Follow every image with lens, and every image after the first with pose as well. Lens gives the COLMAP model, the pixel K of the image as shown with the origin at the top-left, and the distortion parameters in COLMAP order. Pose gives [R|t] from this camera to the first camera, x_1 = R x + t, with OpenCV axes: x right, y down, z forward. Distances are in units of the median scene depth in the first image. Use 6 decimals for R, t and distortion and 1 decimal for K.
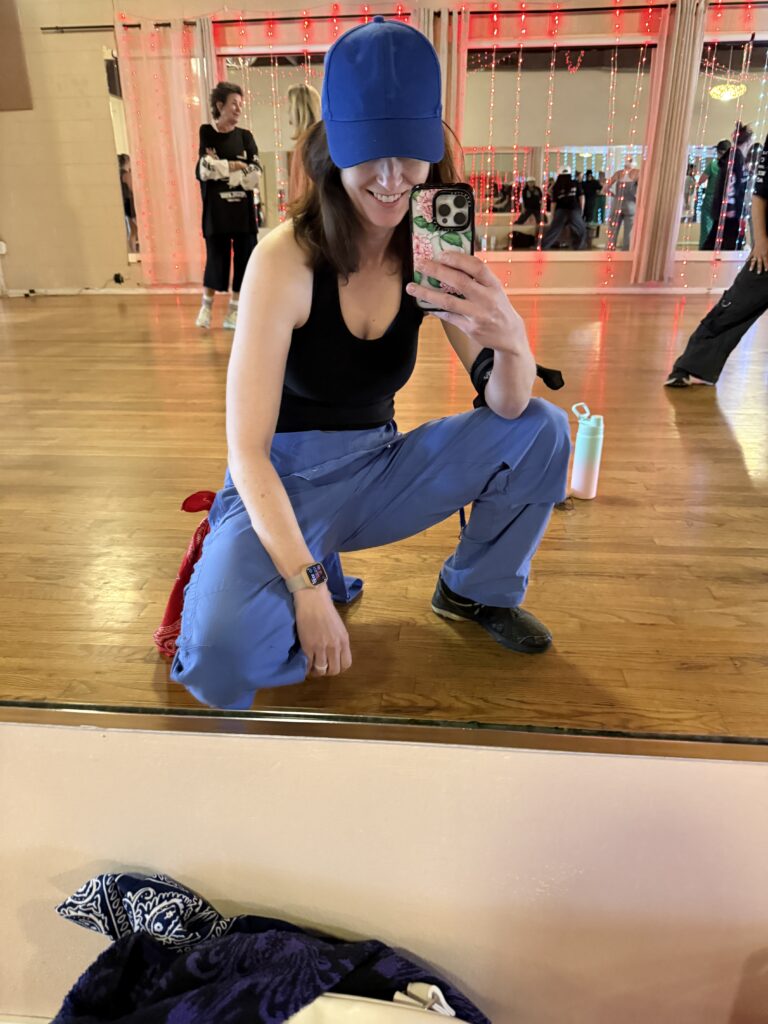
lens RADIAL K [[775.9, 0, 385.1], [0, 775.9, 522.6], [0, 0, 1]] dist [0.019584, -0.032955]
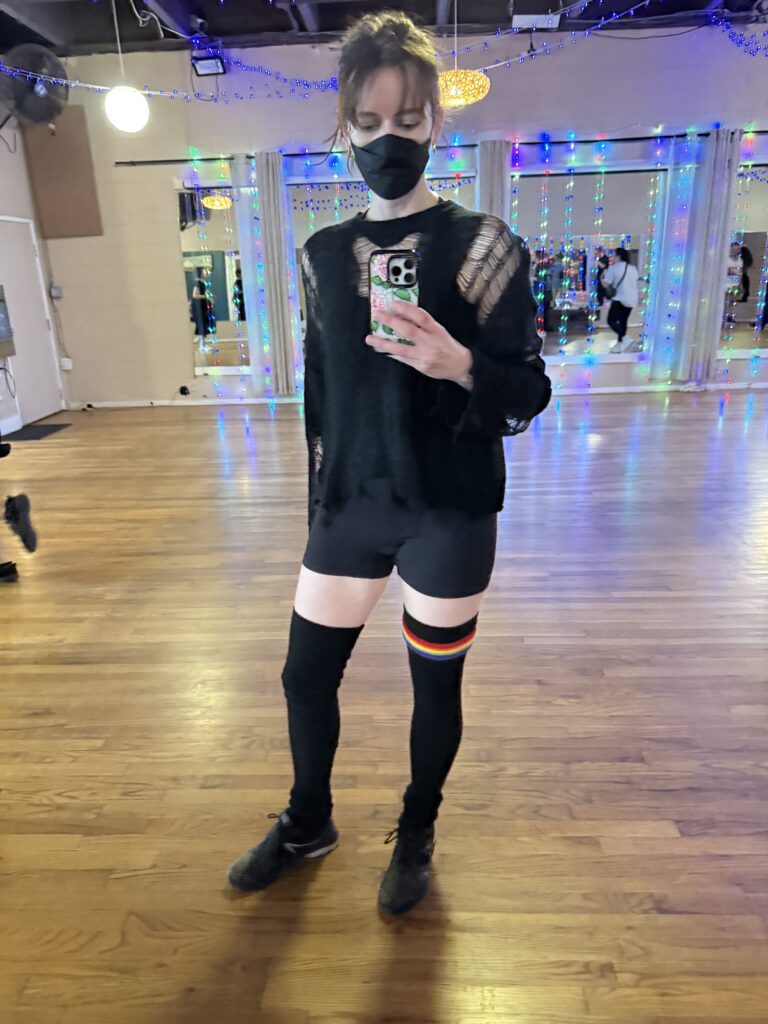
lens RADIAL K [[775.9, 0, 373.2], [0, 775.9, 517.5], [0, 0, 1]] dist [0.019584, -0.032955]
pose [[0.998572, -0.037758, 0.037783, -0.481056], [0.040469, 0.996454, -0.073768, -0.207096], [-0.034864, 0.075191, 0.996559, -0.087781]]
